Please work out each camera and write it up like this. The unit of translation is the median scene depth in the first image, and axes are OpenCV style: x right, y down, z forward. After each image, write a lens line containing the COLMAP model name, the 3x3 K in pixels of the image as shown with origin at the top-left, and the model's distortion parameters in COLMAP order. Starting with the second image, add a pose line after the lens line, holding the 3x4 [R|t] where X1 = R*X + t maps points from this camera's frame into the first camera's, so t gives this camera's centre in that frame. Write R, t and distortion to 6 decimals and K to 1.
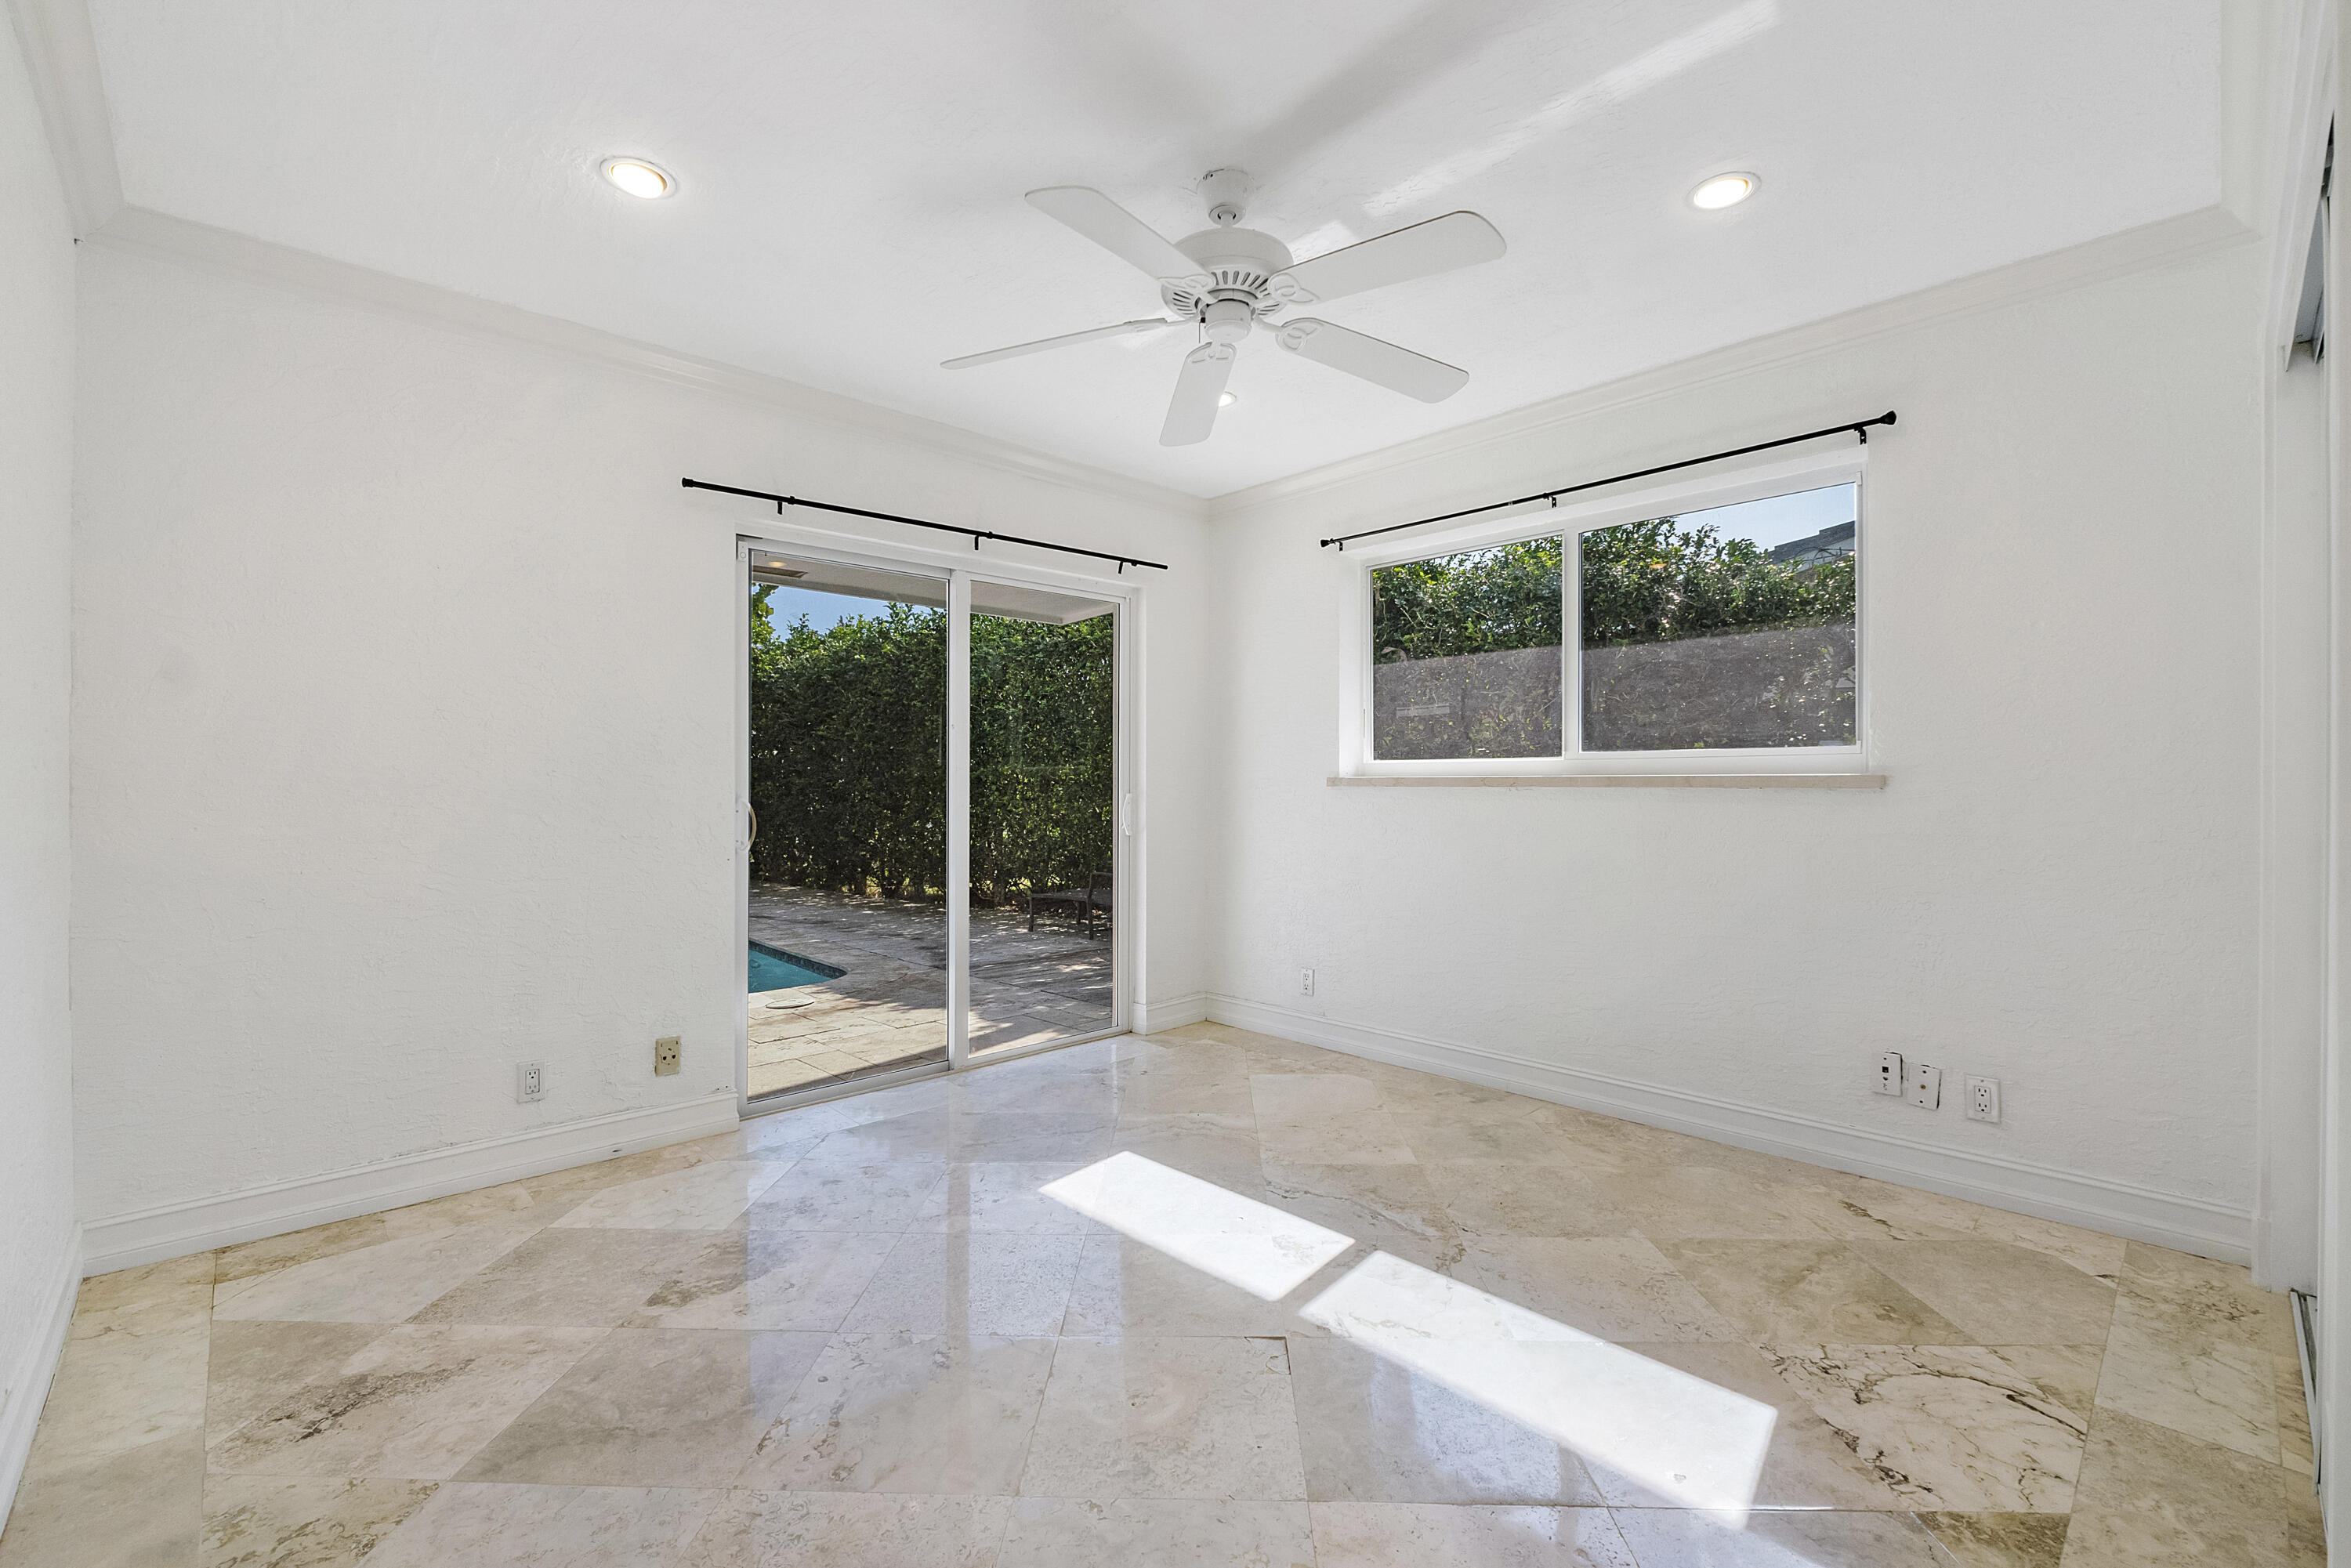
lens RADIAL K [[999.7, 0, 1177.7], [0, 999.7, 784.9], [0, 0, 1]] dist [-0.003457, -0.001046]
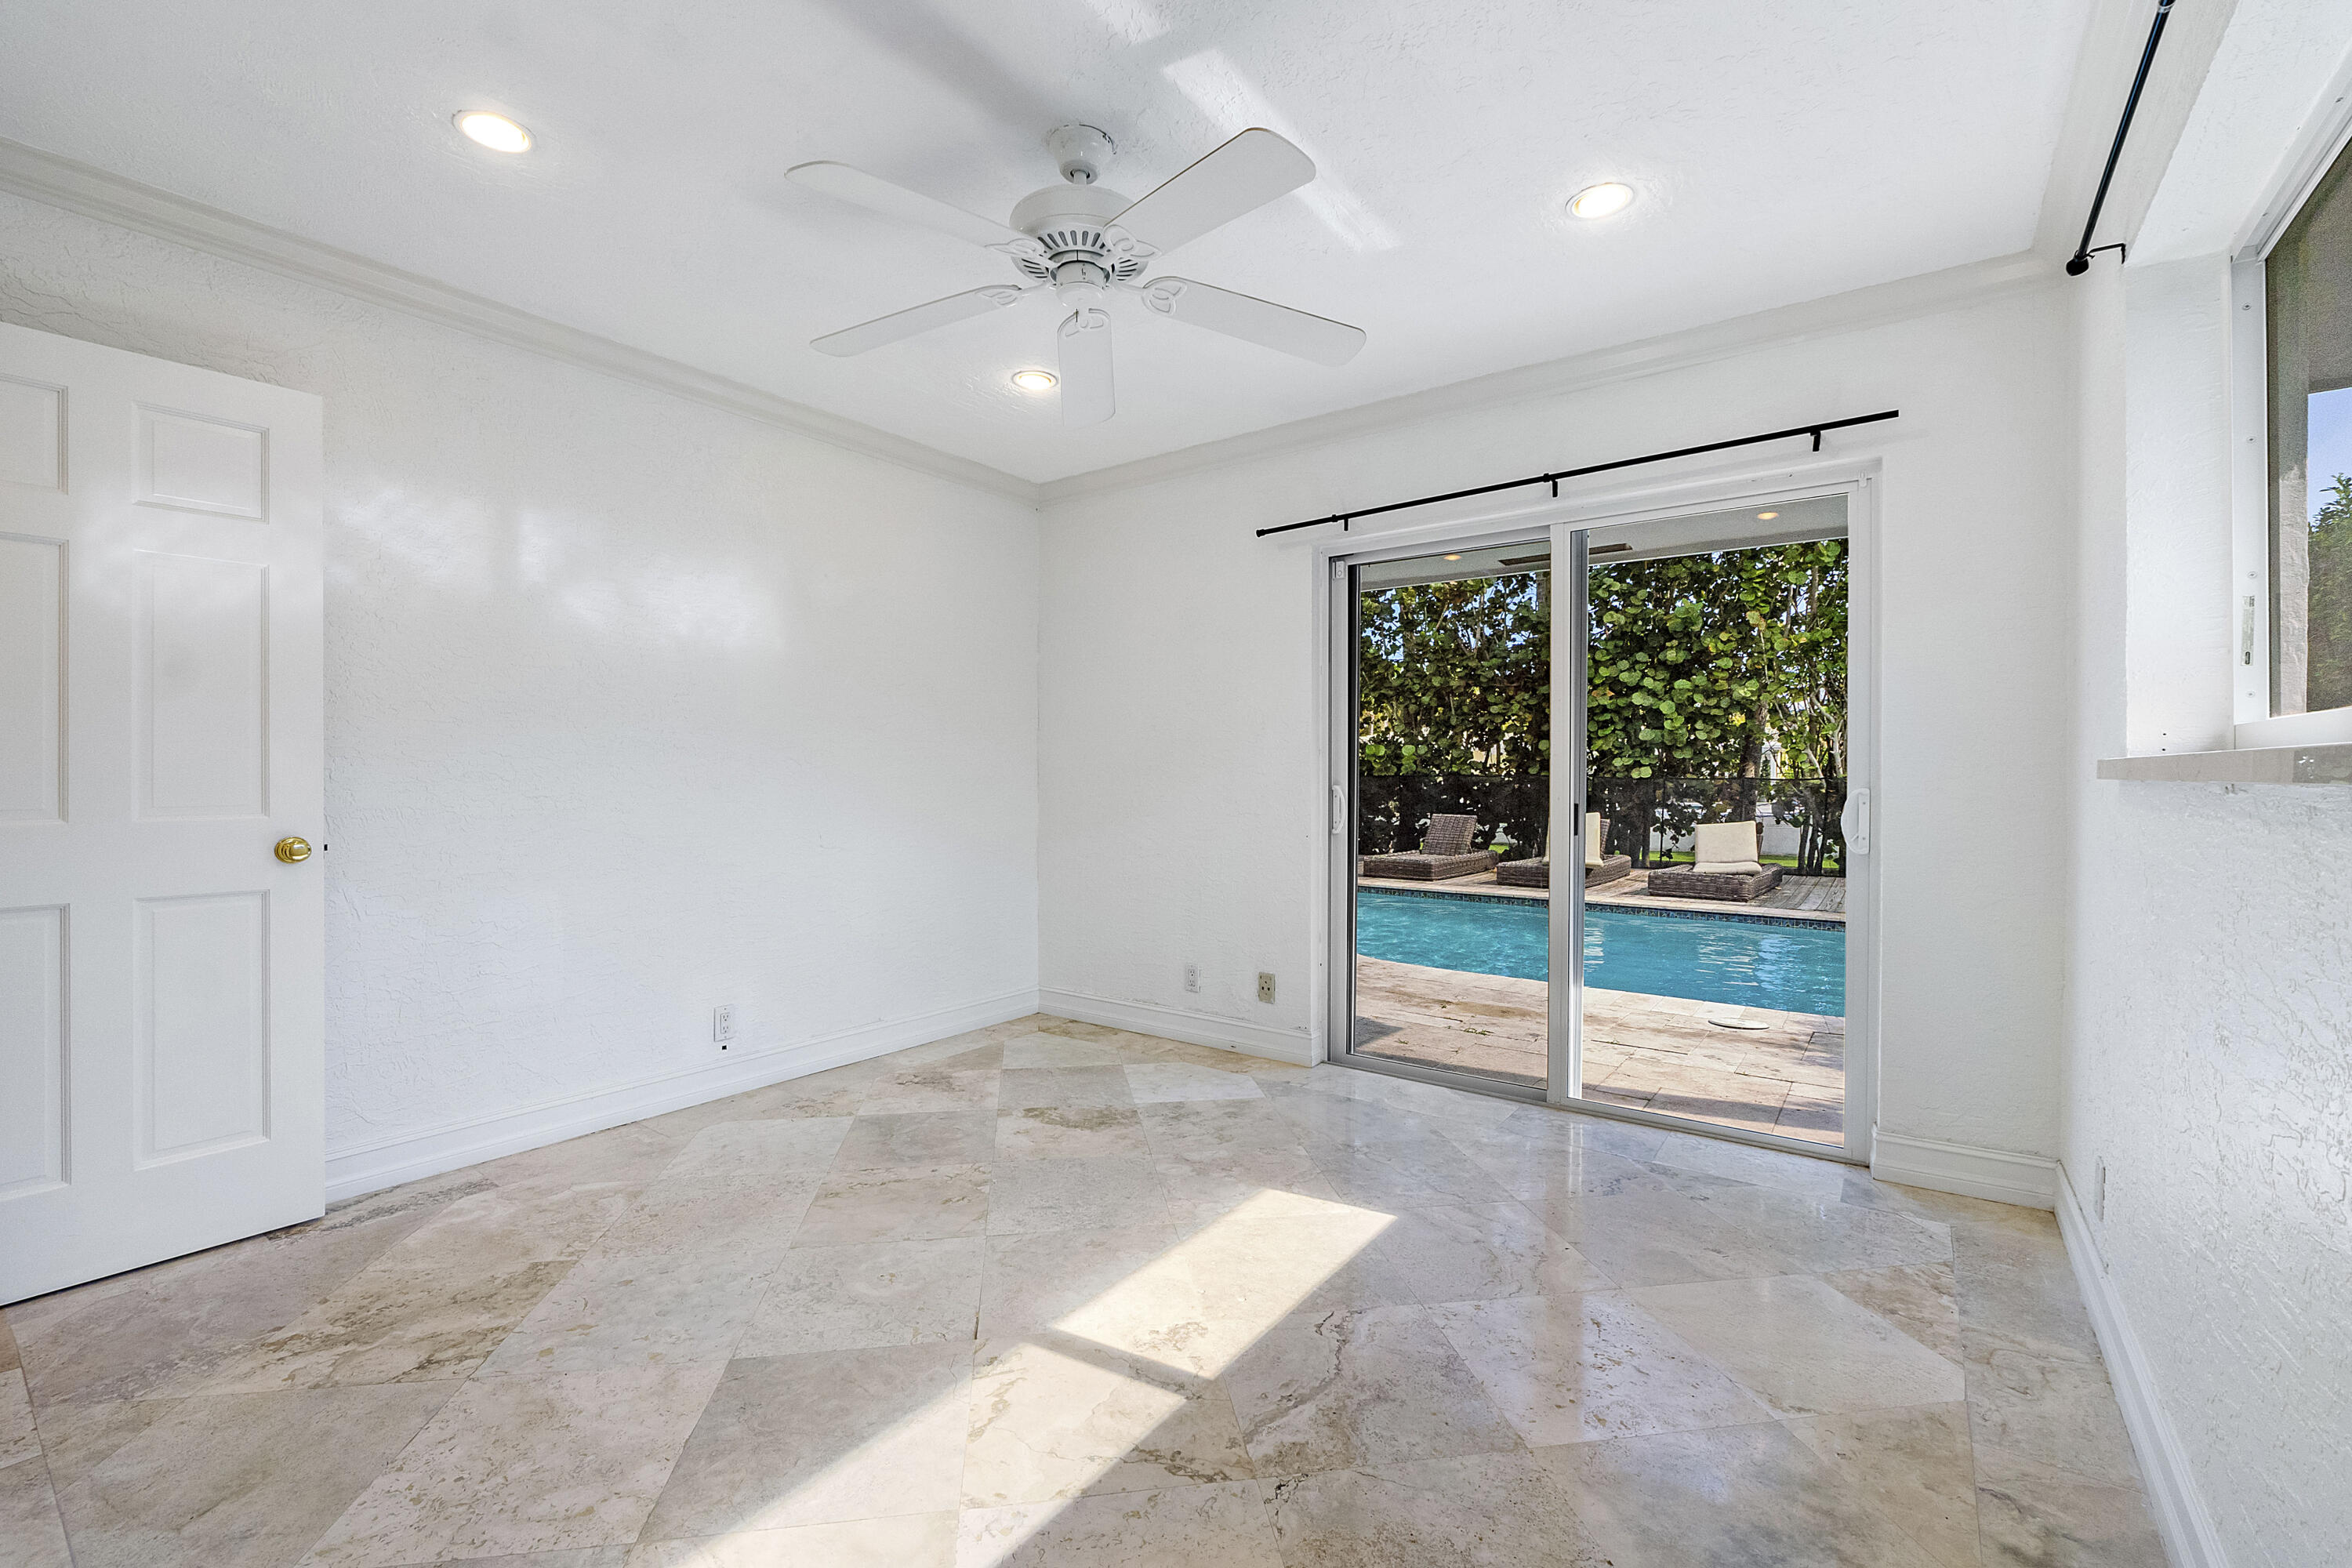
lens RADIAL K [[1000.1, 0, 1175.0], [0, 1000.1, 775.5], [0, 0, 1]] dist [-0.003457, -0.001046]
pose [[0.172440, 0.002836, -0.985016, 0.871957], [-0.001225, 0.999996, 0.002664, -0.001165], [0.985019, 0.000748, 0.172443, 0.809049]]
